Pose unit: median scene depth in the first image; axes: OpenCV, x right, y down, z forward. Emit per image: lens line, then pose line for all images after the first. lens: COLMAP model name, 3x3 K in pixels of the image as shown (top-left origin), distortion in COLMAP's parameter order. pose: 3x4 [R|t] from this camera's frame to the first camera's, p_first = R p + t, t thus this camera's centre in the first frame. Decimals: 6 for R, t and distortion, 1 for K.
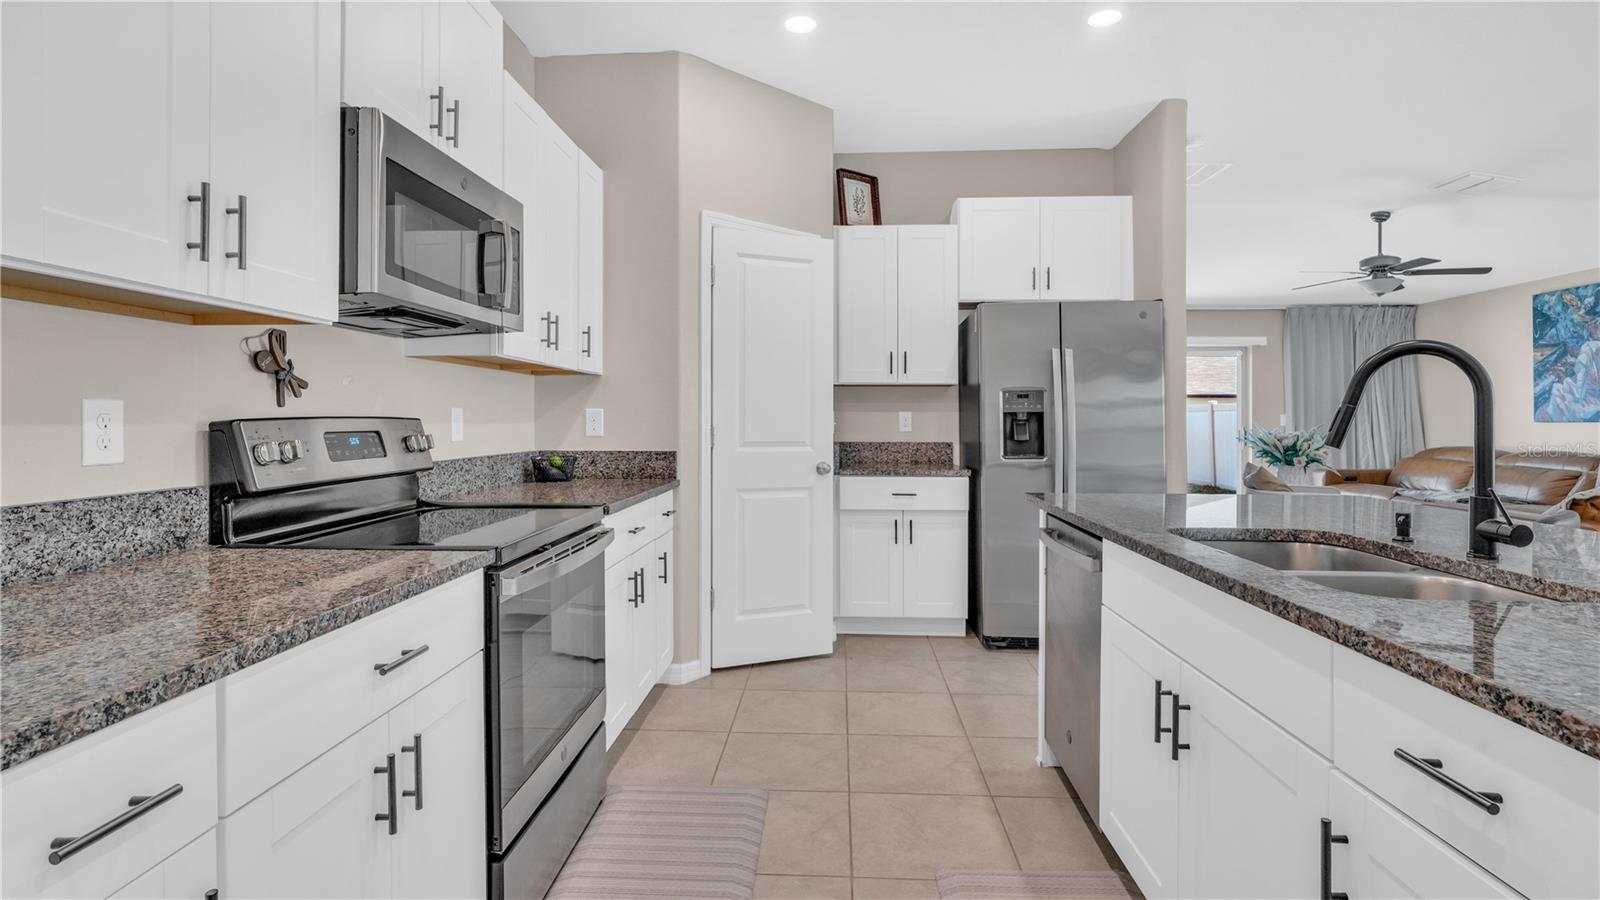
lens RADIAL K [[763.9, 0, 800.3], [0, 763.9, 418.3], [0, 0, 1]] dist [-0.023648, 0.013361]
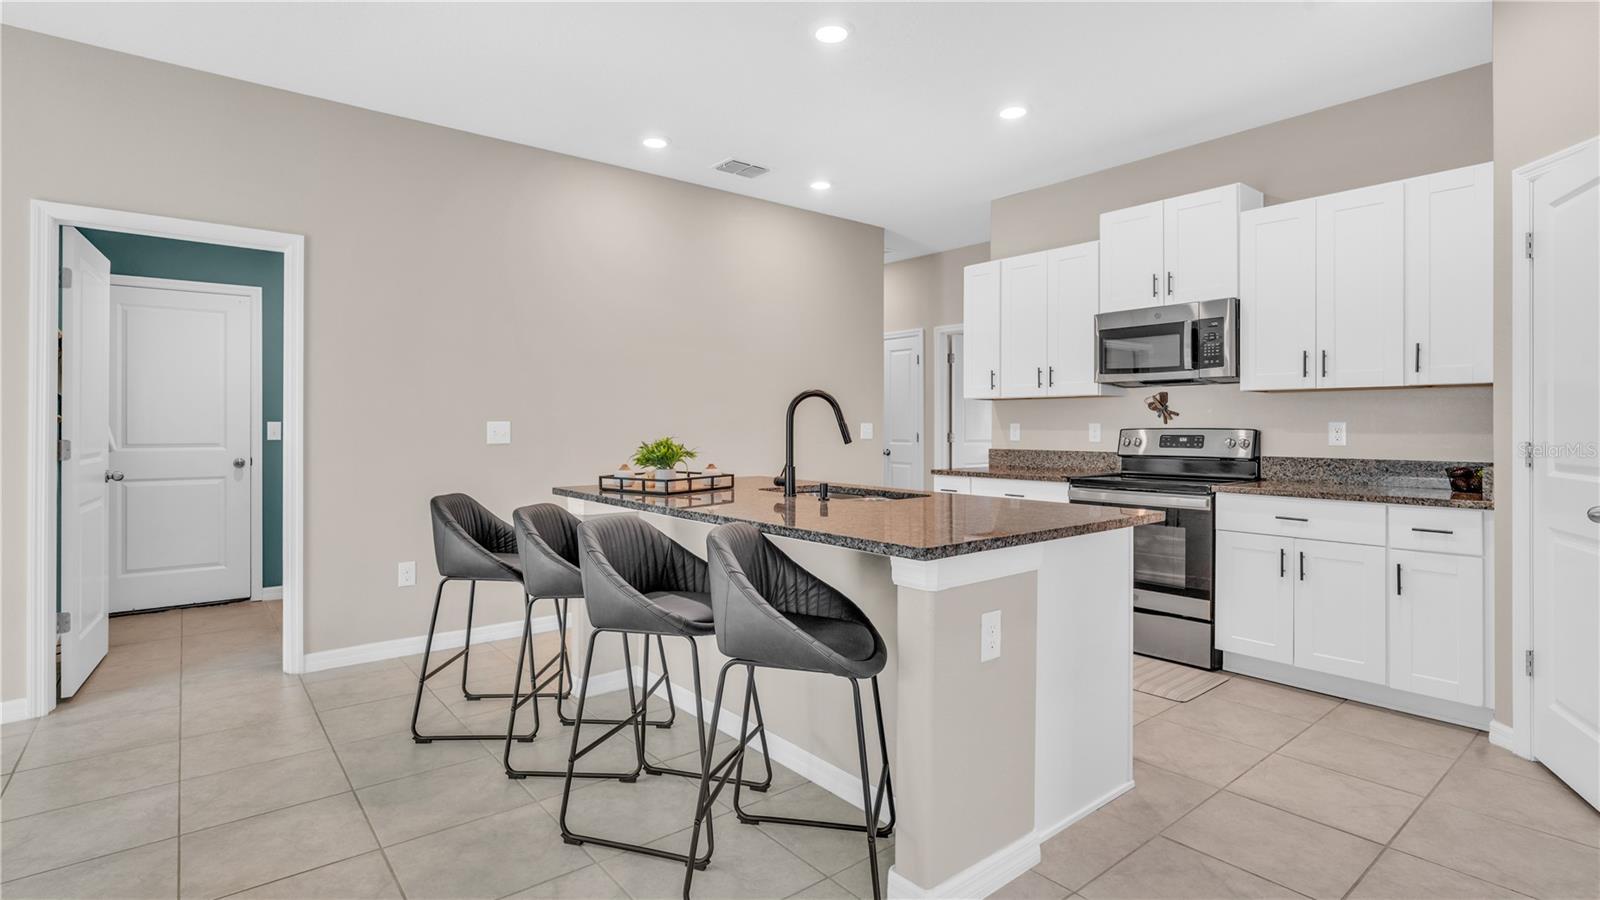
lens RADIAL K [[759.5, 0, 800.7], [0, 759.5, 429.4], [0, 0, 1]] dist [-0.021128, 0.012856]
pose [[-0.741338, 0.000012, -0.671132, 0.784603], [-0.001993, 0.999996, 0.002219, -0.000915], [0.671129, 0.002983, -0.741334, 0.886000]]
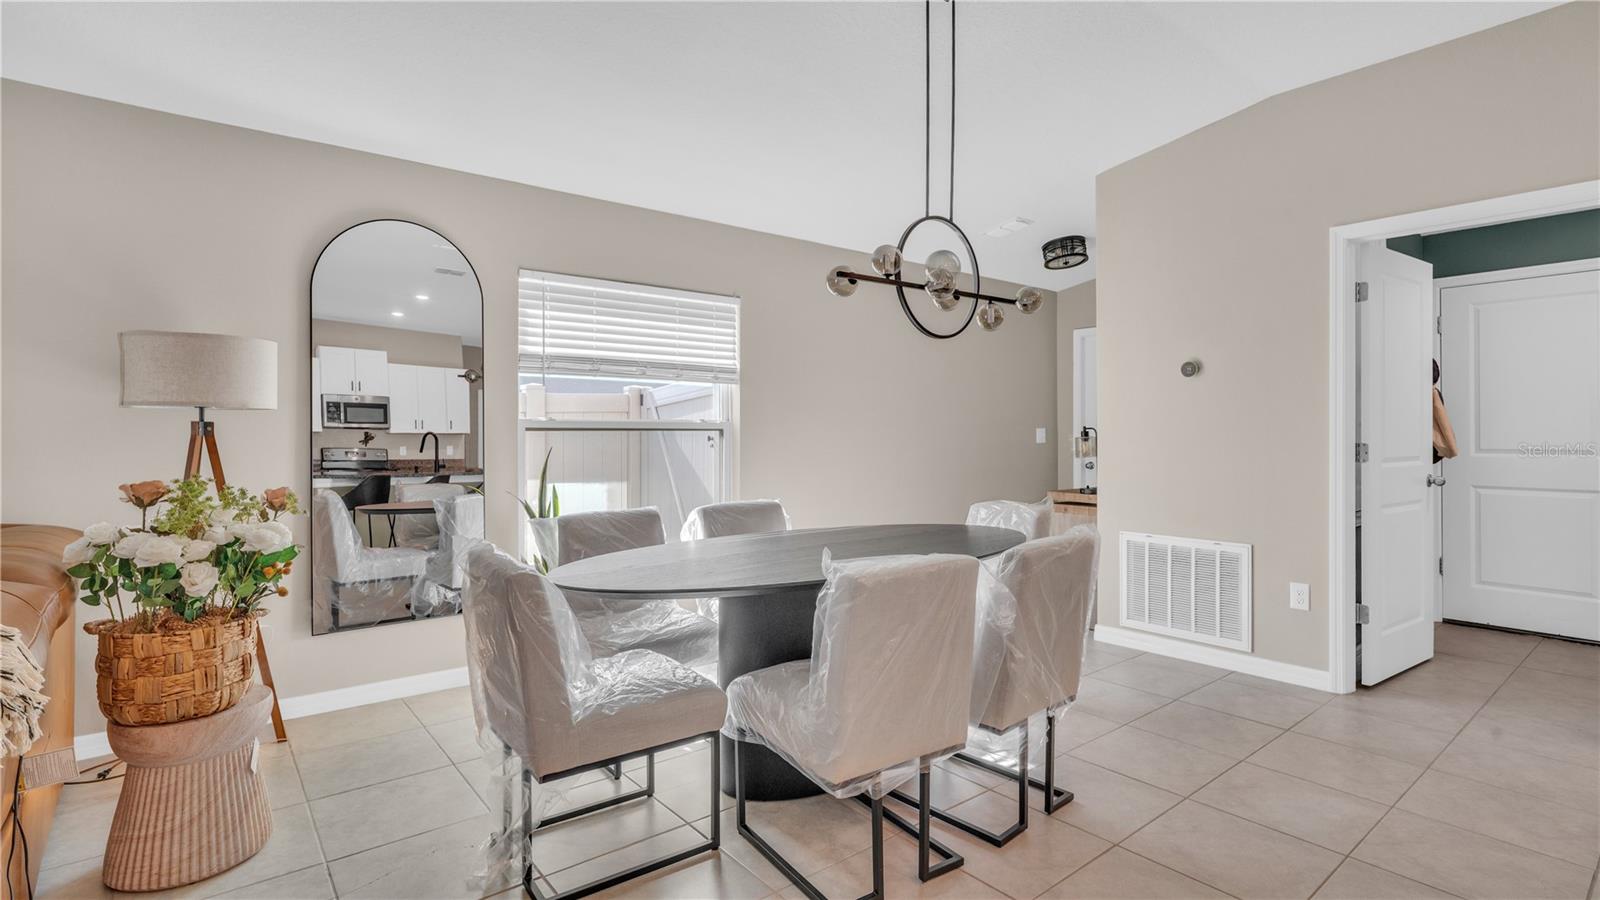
lens RADIAL K [[759.5, 0, 800.7], [0, 759.5, 429.4], [0, 0, 1]] dist [-0.021128, 0.012856]
pose [[-0.669909, 0.000532, 0.742443, 0.626942], [0.000080, 1.000000, -0.000644, -0.001962], [-0.742443, -0.000372, -0.669909, 0.819534]]
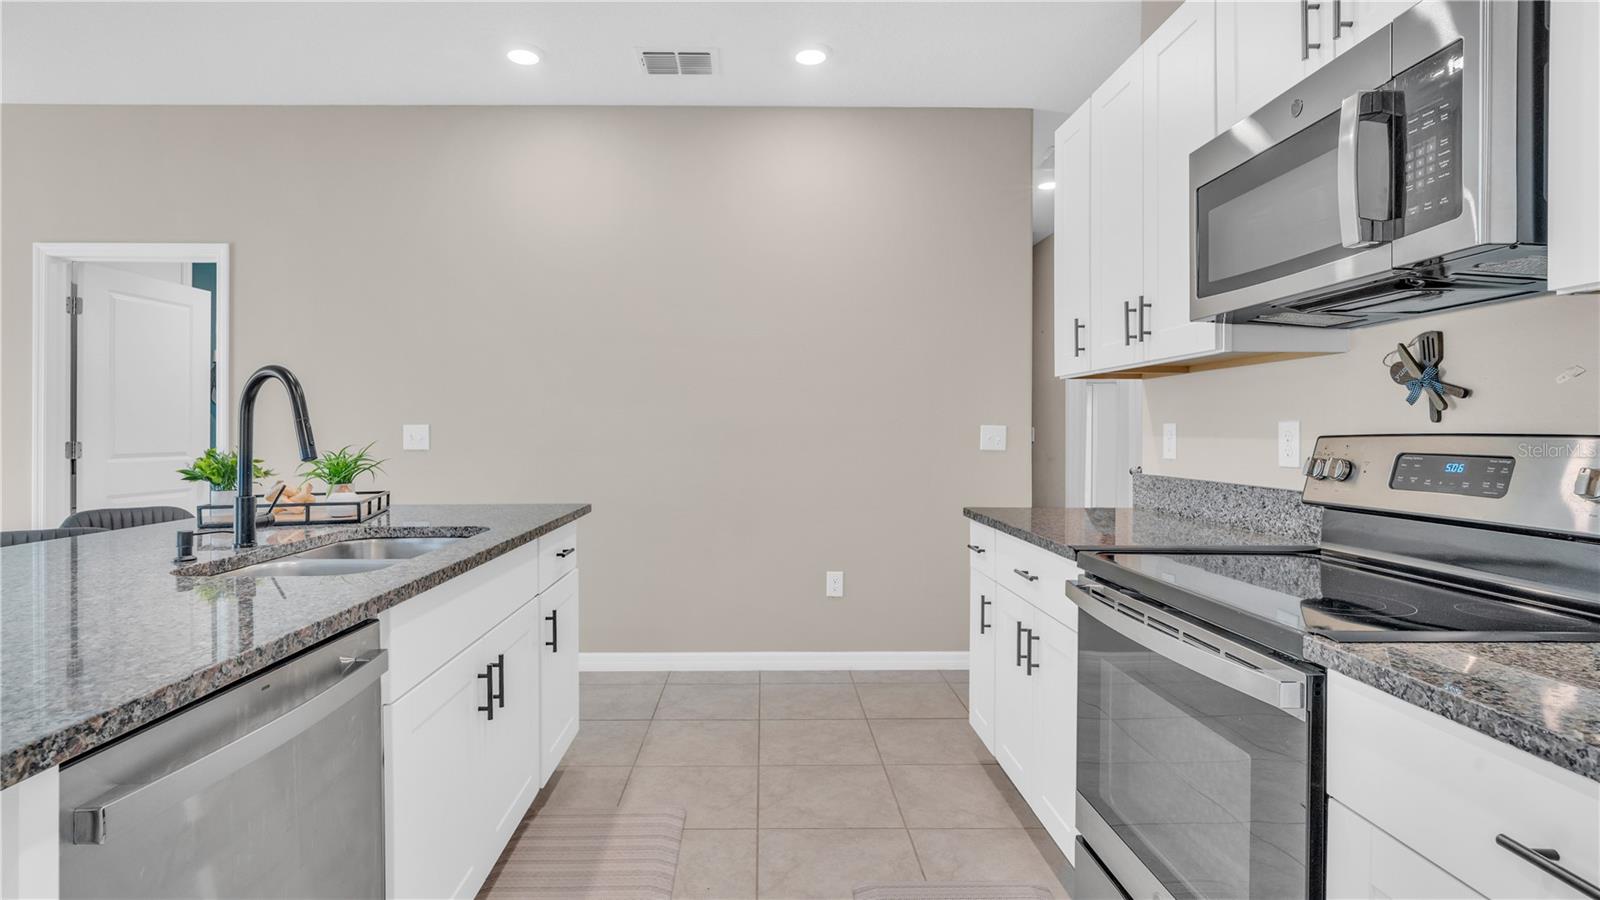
lens RADIAL K [[763.9, 0, 777.7], [0, 763.9, 435.4], [0, 0, 1]] dist [-0.016598, 0.000403]
pose [[-0.997260, -0.002769, -0.073924, 0.048223], [-0.003123, 0.999984, 0.004680, -0.001056], [0.073910, 0.004898, -0.997253, 0.792229]]
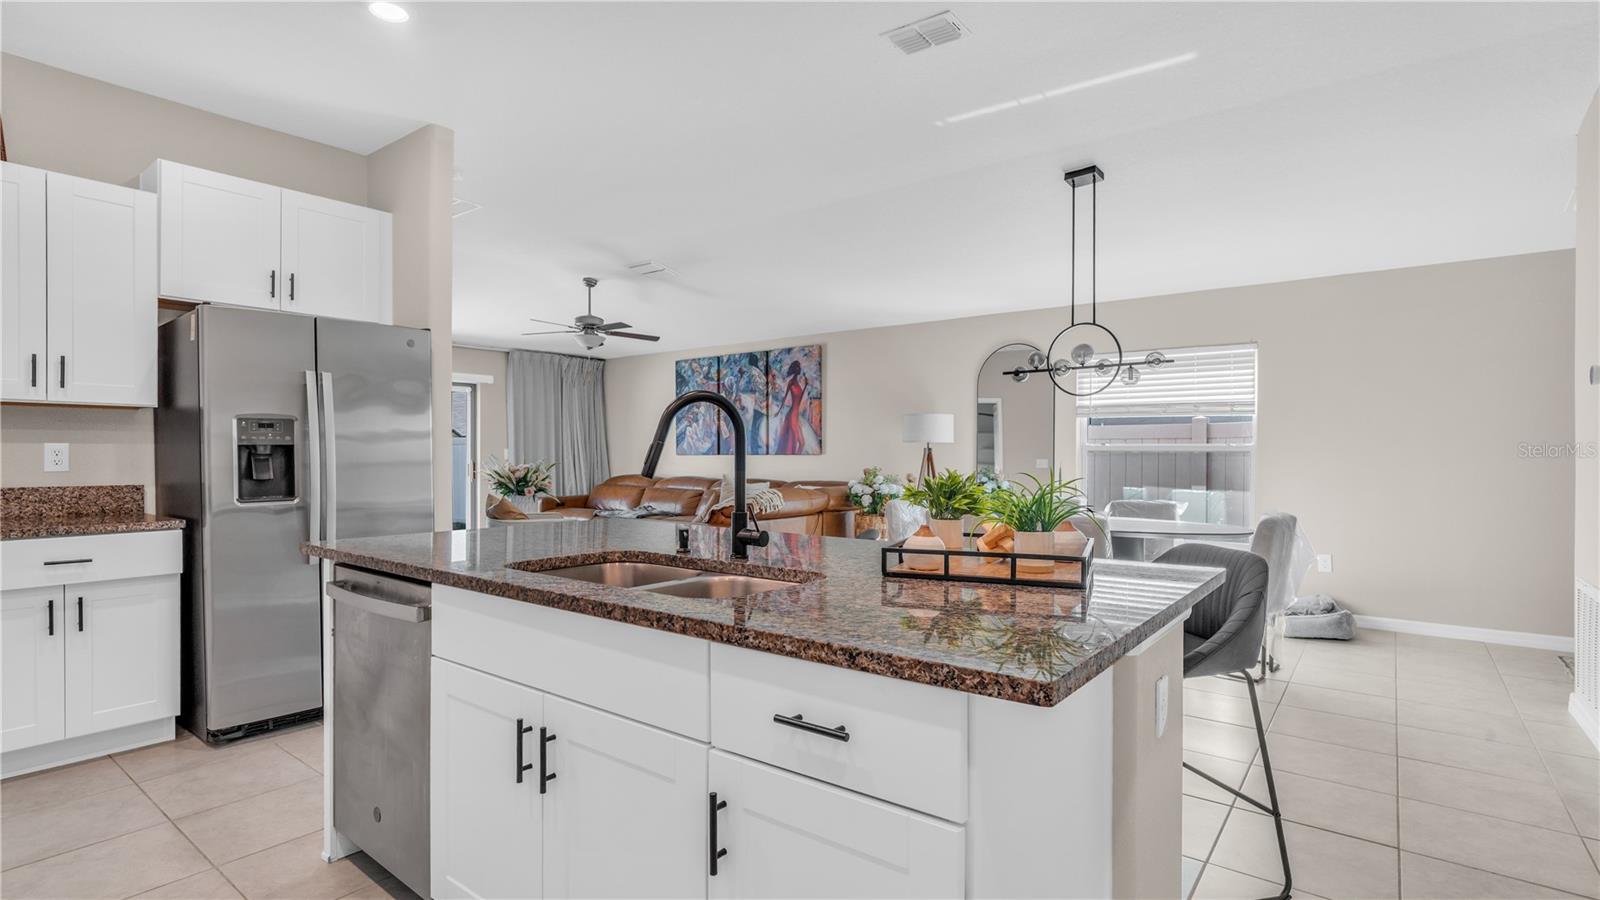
lens RADIAL K [[768.1, 0, 809.2], [0, 768.1, 455.3], [0, 0, 1]] dist [-0.031603, 0.016133]
pose [[0.561886, -0.003207, 0.827208, -0.050044], [-0.000369, 0.999991, 0.004127, -0.000310], [-0.827214, -0.002625, 0.561880, 0.051110]]
